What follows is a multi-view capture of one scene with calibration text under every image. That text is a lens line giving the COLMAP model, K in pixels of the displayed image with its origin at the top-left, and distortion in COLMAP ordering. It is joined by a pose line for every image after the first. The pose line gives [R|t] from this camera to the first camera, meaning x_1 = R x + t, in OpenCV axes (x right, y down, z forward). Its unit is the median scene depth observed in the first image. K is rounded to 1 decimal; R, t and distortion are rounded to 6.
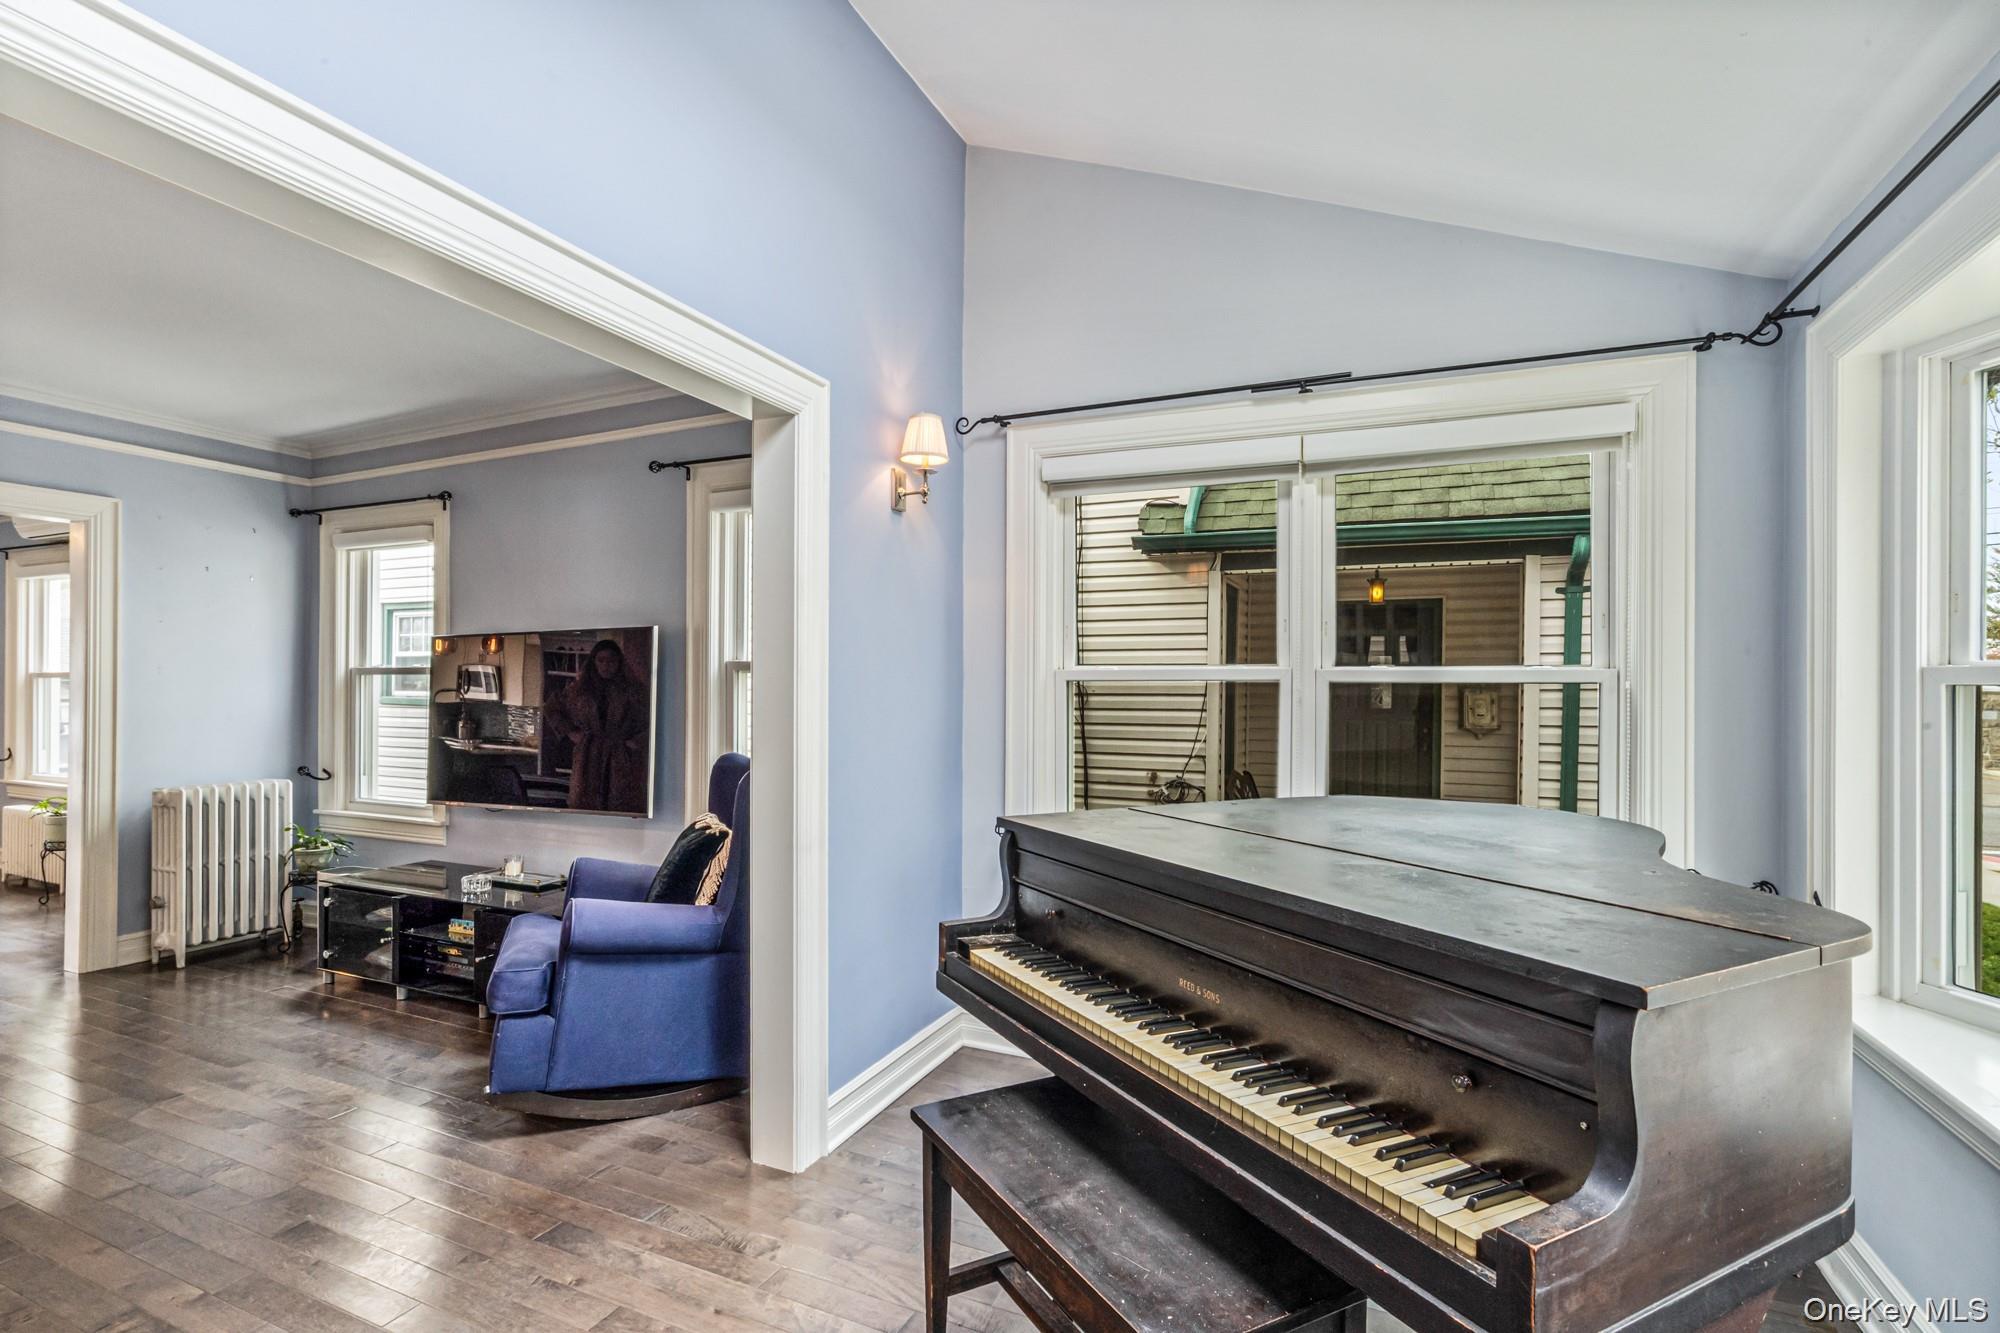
lens RADIAL K [[911.1, 0, 1001.3], [0, 911.1, 684.1], [0, 0, 1]] dist [0.001727, 0.002663]
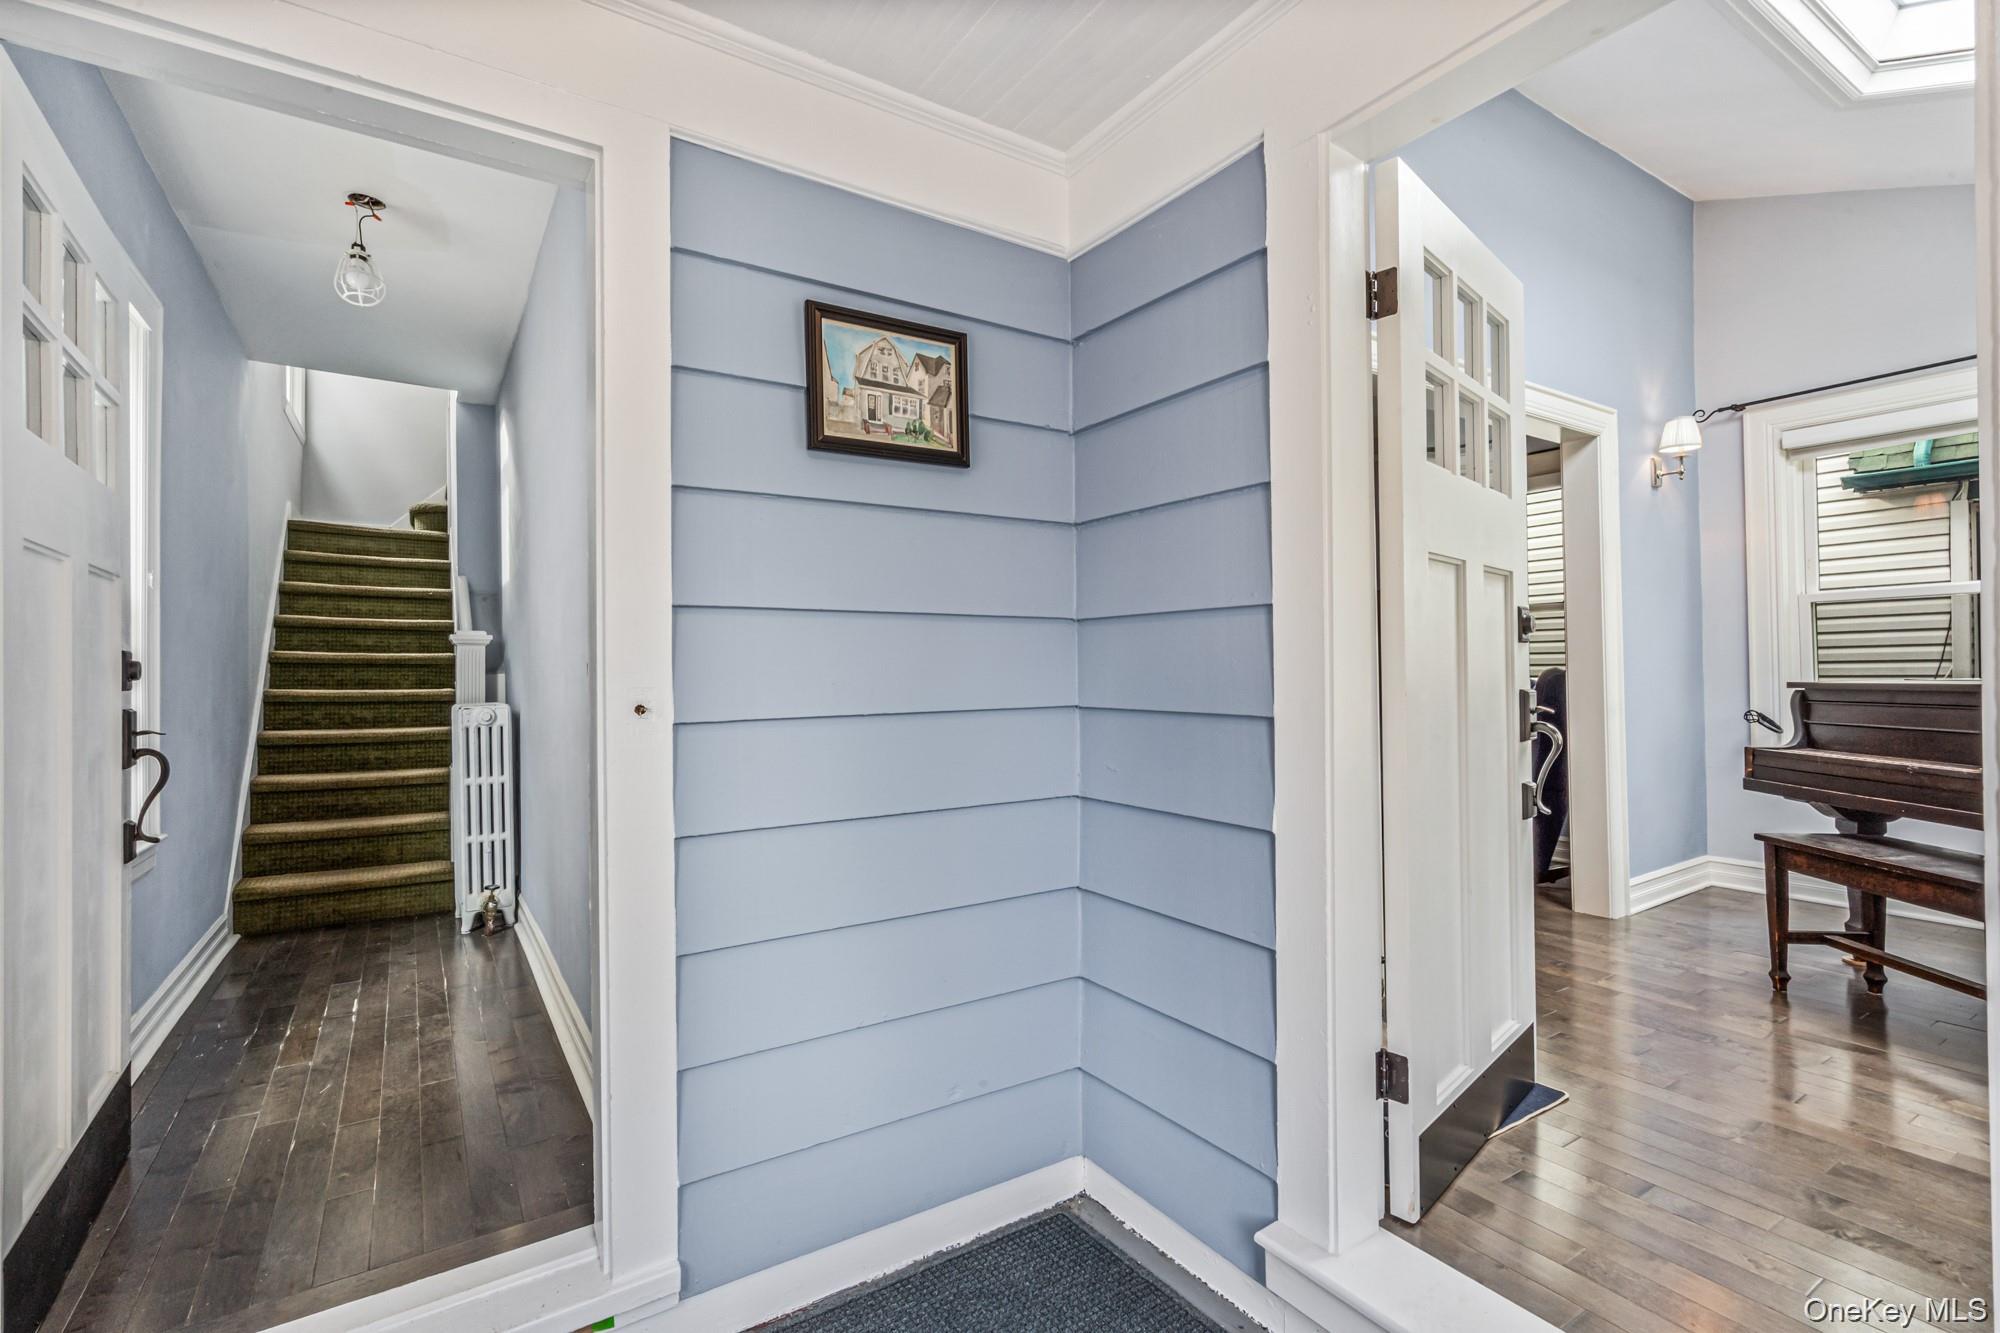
lens RADIAL K [[911.1, 0, 999.1], [0, 911.1, 659.4], [0, 0, 1]] dist [0.001727, 0.002663]
pose [[0.844818, -0.025228, -0.534458, -0.212165], [0.020178, 0.999679, -0.015292, 0.074302], [0.534672, 0.002135, 0.845057, -0.702134]]
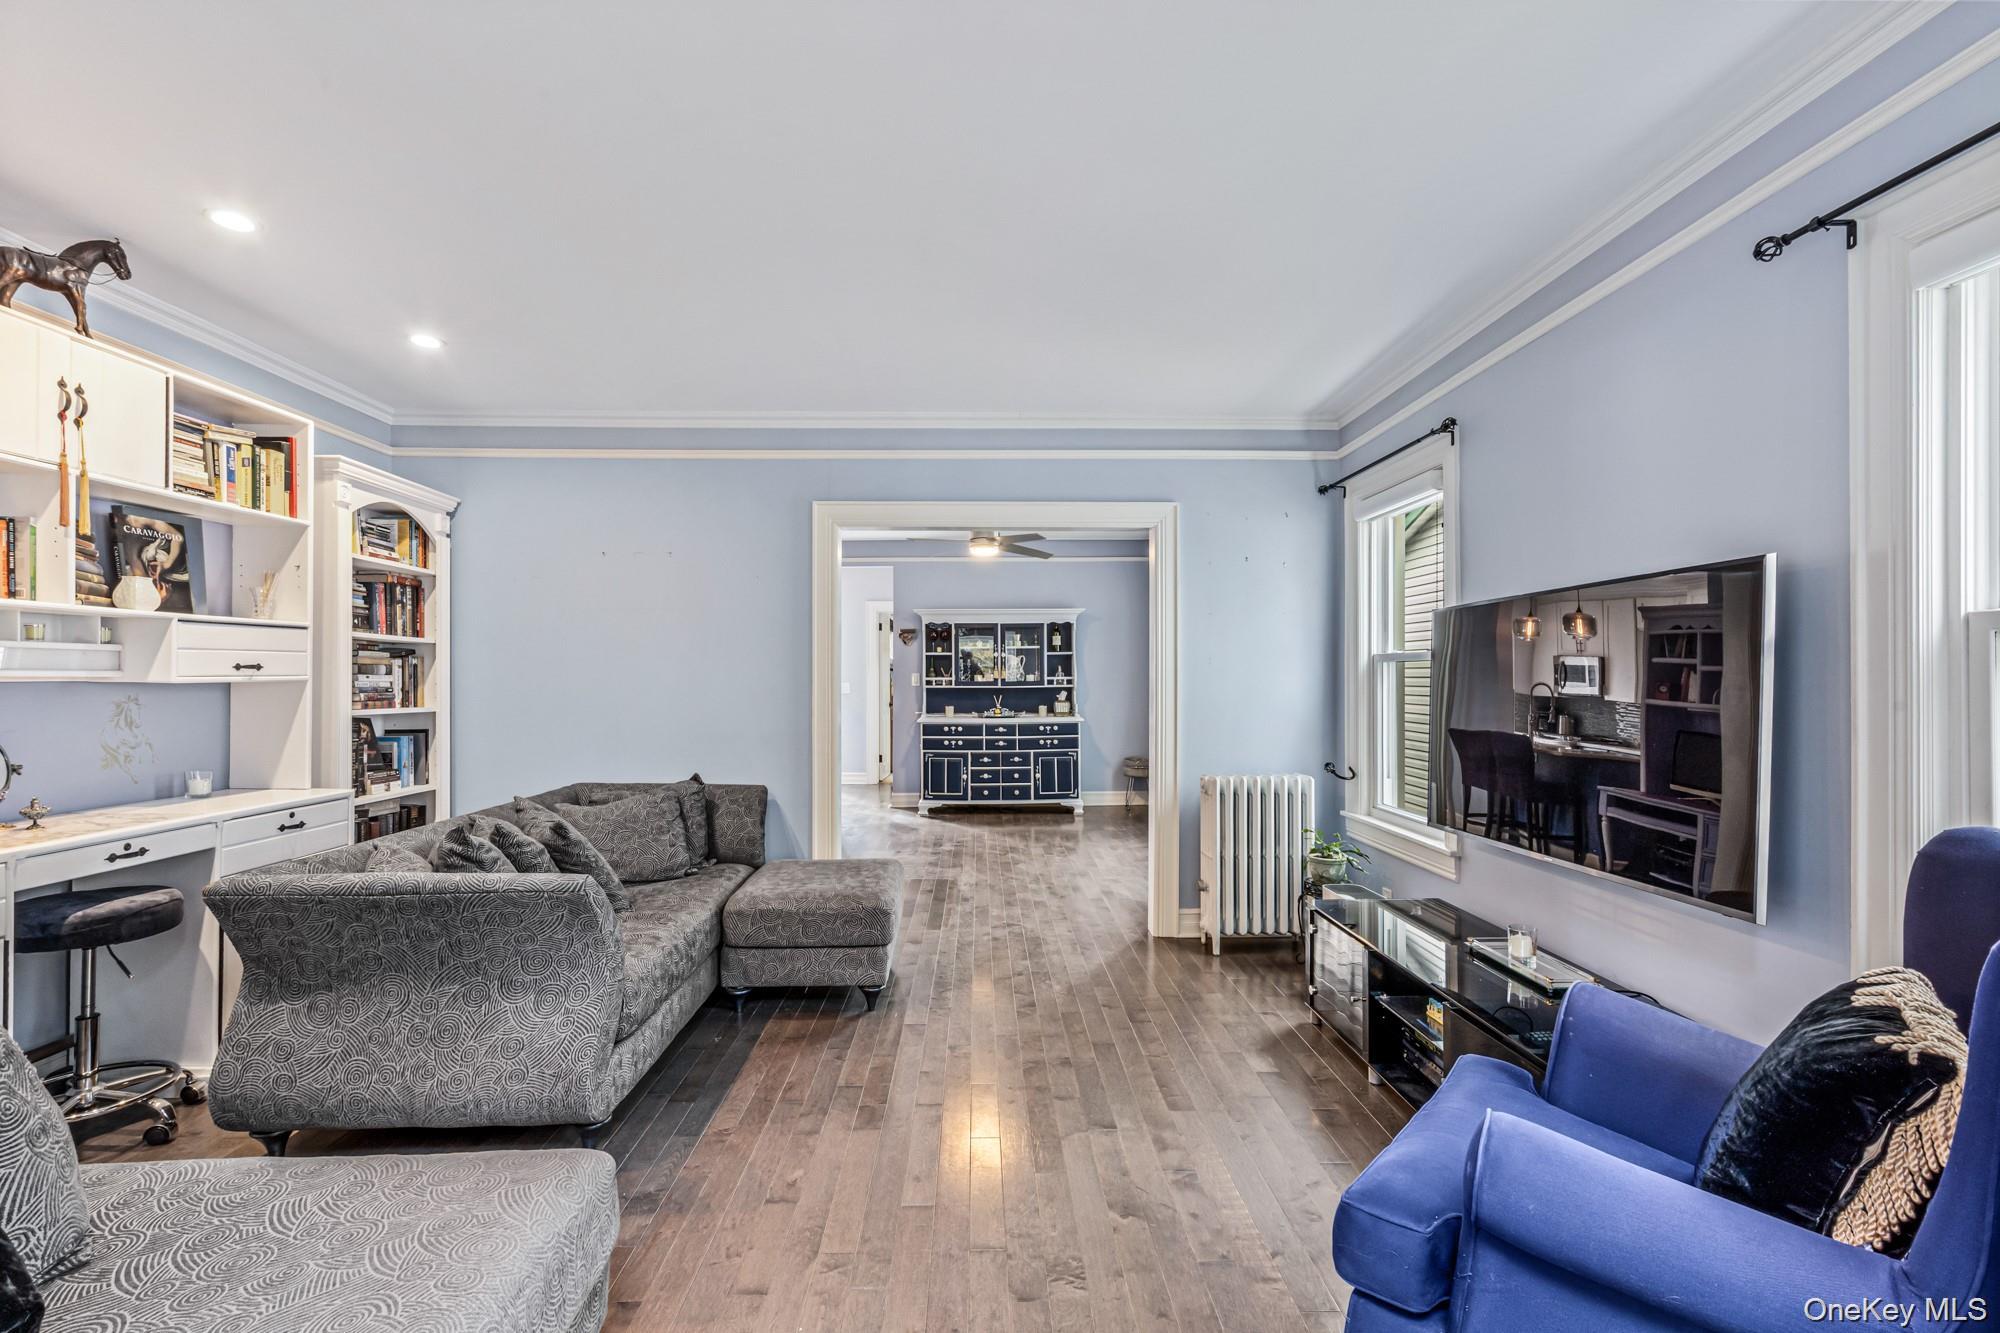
lens RADIAL K [[911.1, 0, 986.5], [0, 911.1, 668.6], [0, 0, 1]] dist [0.001727, 0.002663]
pose [[0.424358, -0.011555, -0.905421, -0.086015], [0.001862, 0.999928, -0.011888, 0.006171], [0.905493, 0.003358, 0.424349, 0.325496]]
